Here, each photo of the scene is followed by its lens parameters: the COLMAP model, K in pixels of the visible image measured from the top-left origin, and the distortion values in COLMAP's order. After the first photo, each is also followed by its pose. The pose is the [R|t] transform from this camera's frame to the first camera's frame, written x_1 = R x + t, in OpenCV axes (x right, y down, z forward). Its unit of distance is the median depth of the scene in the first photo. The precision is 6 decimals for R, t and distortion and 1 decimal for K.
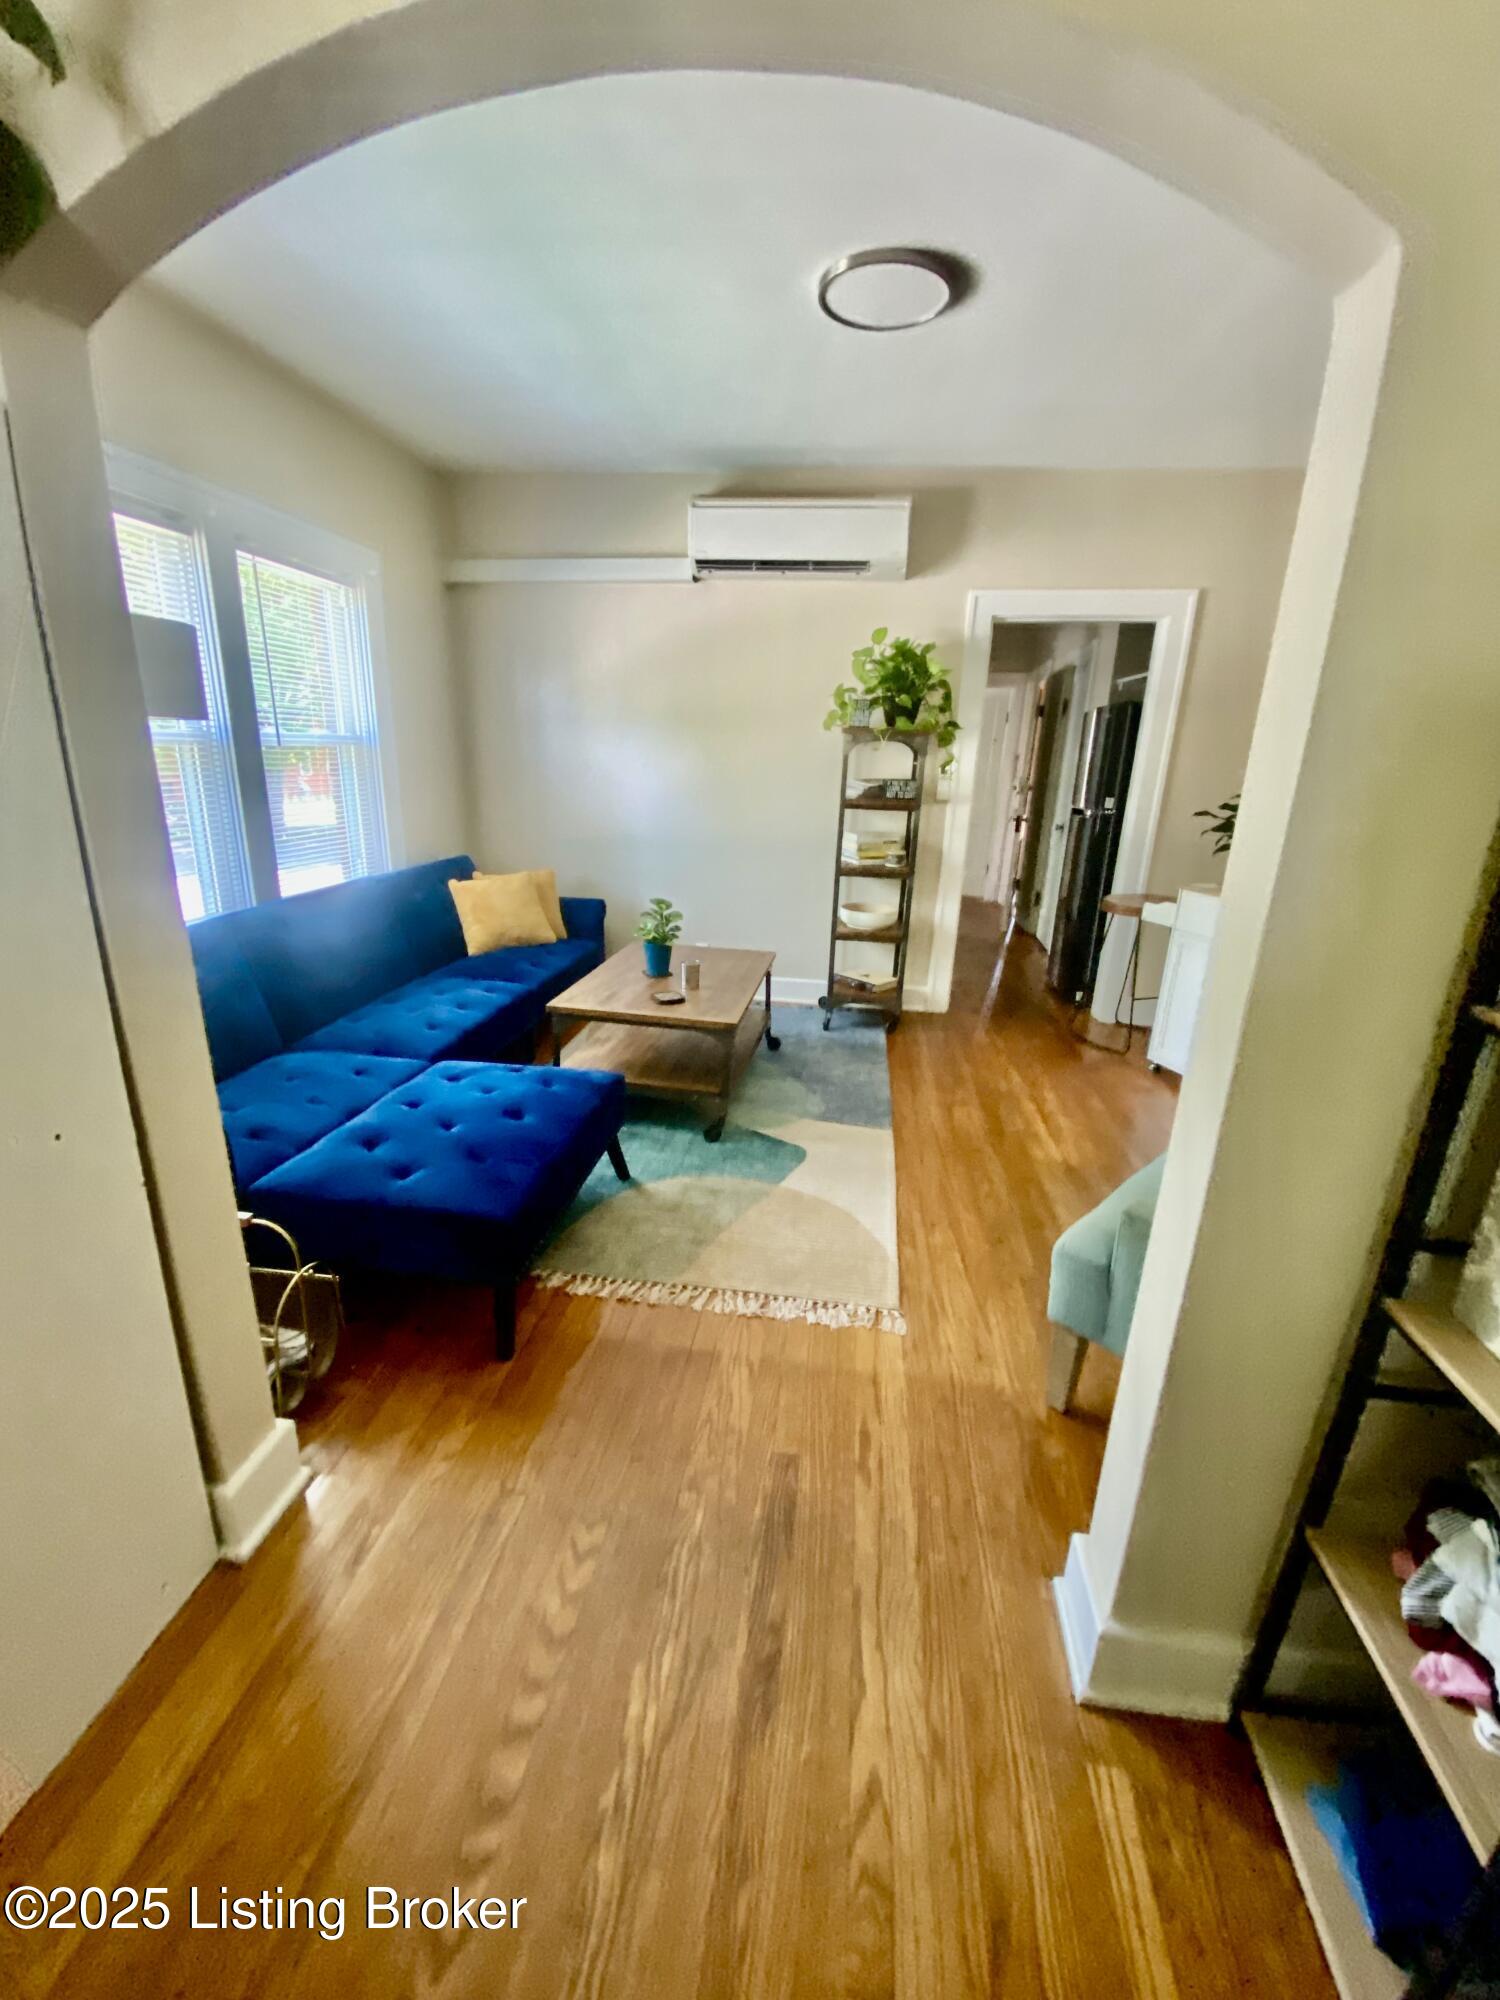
lens RADIAL K [[807.9, 0, 750.0], [0, 807.9, 1000.0], [0, 0, 1]] dist [-0.000720, -0.000109]
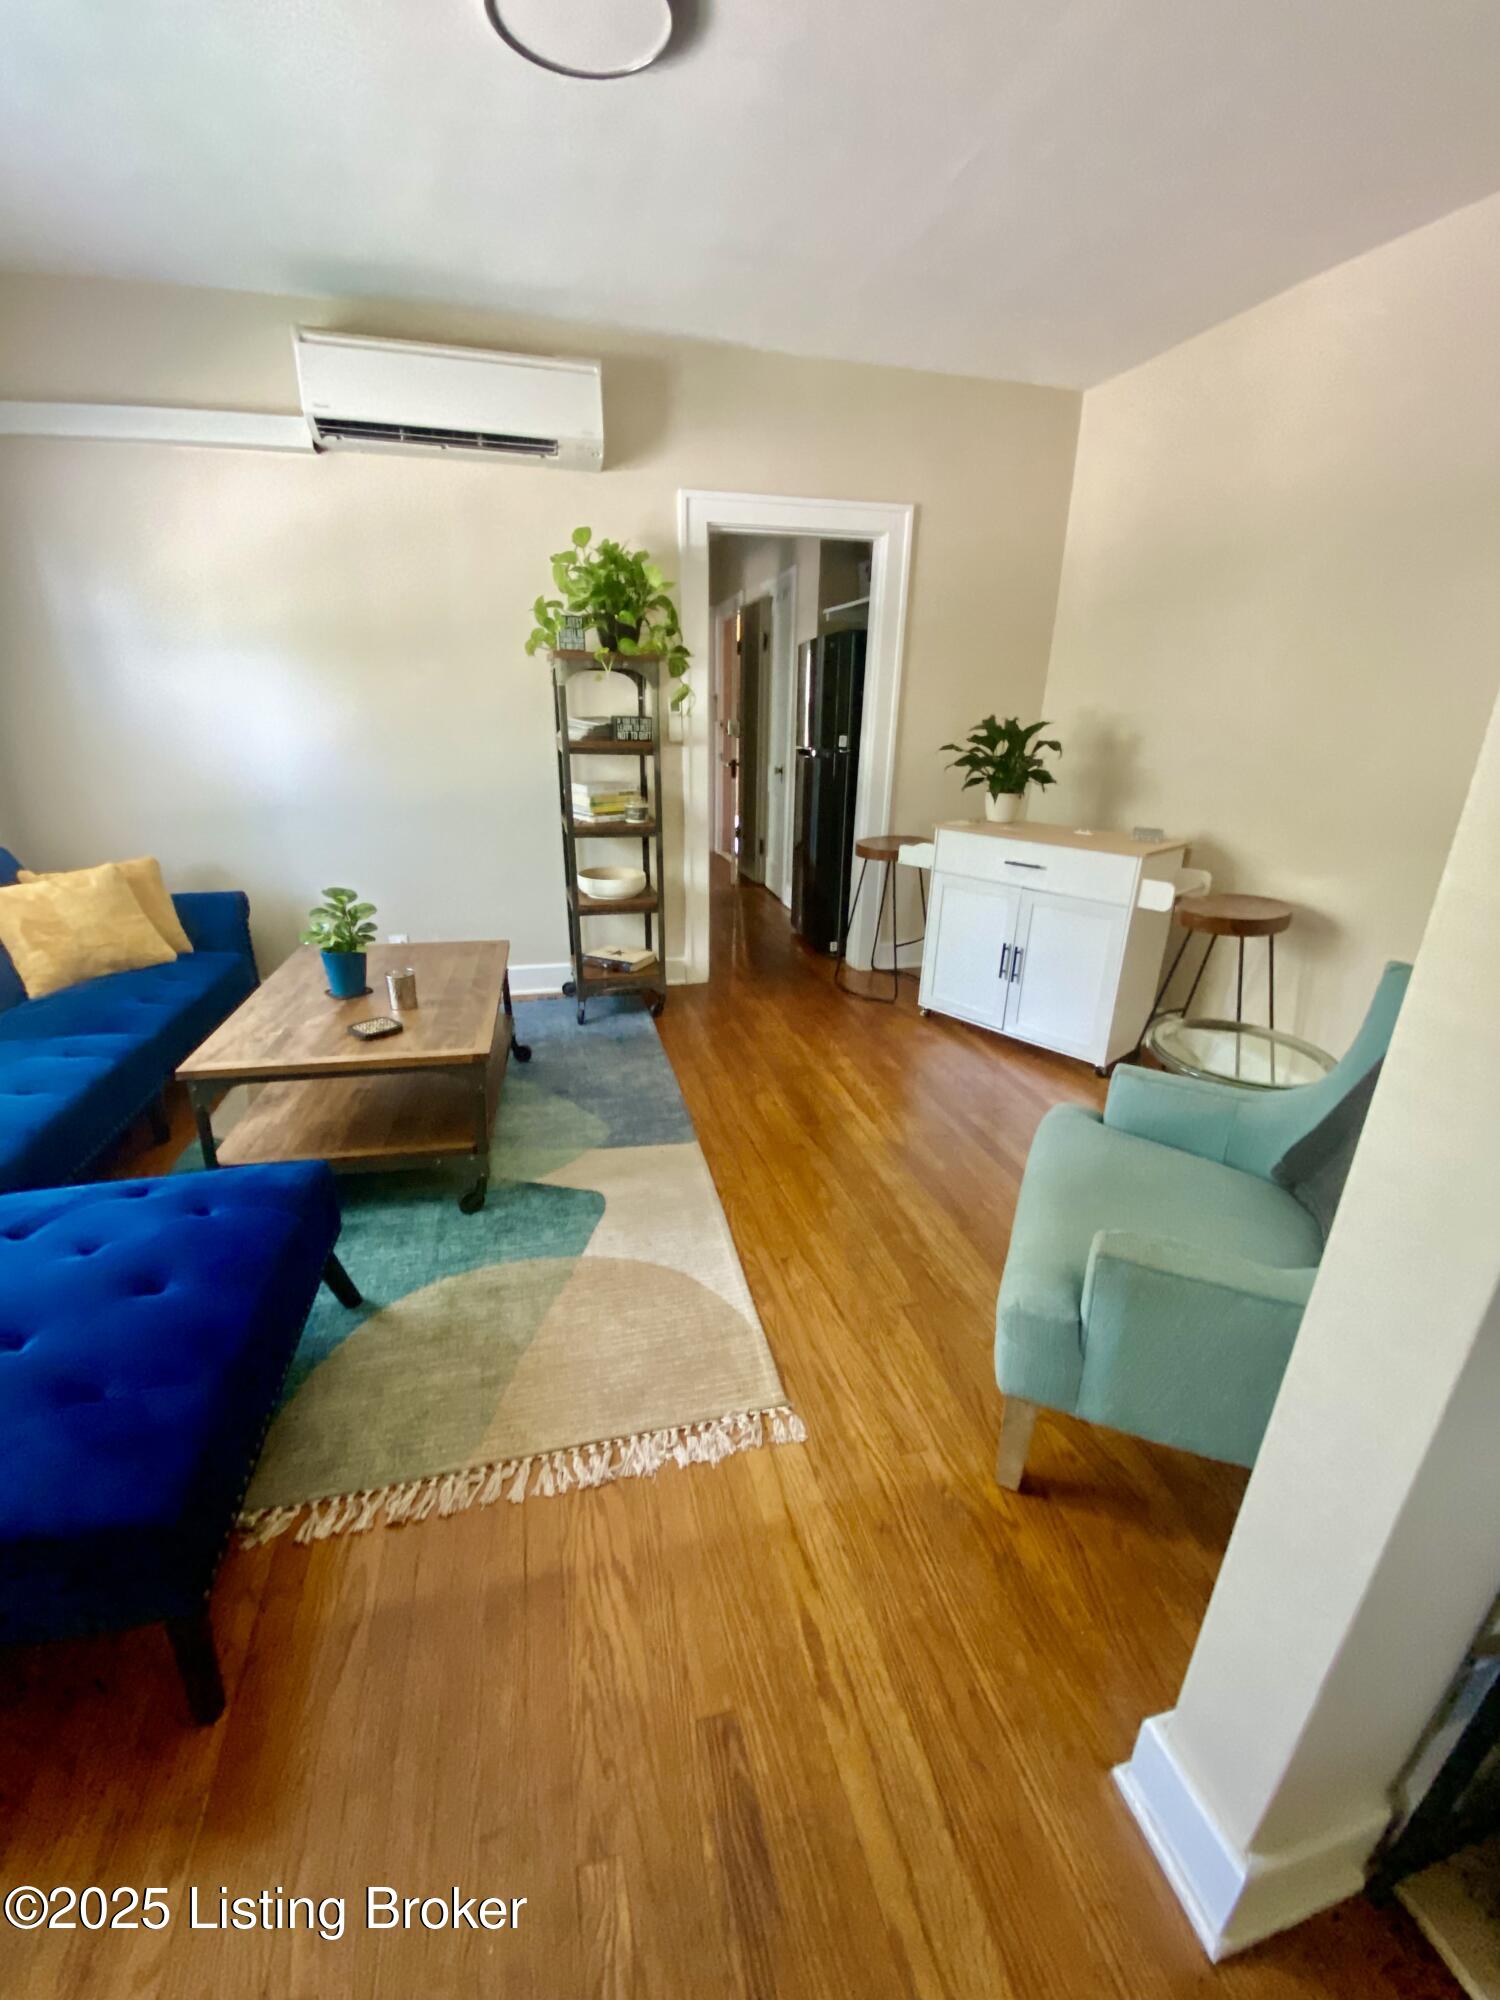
lens RADIAL K [[808.1, 0, 776.0], [0, 808.1, 1003.6], [0, 0, 1]] dist [0.001855, -0.014894]
pose [[0.916666, -0.145334, 0.372292, -0.034061], [0.120878, 0.988728, 0.088347, -0.038765], [-0.380935, -0.035983, 0.923901, 0.176727]]
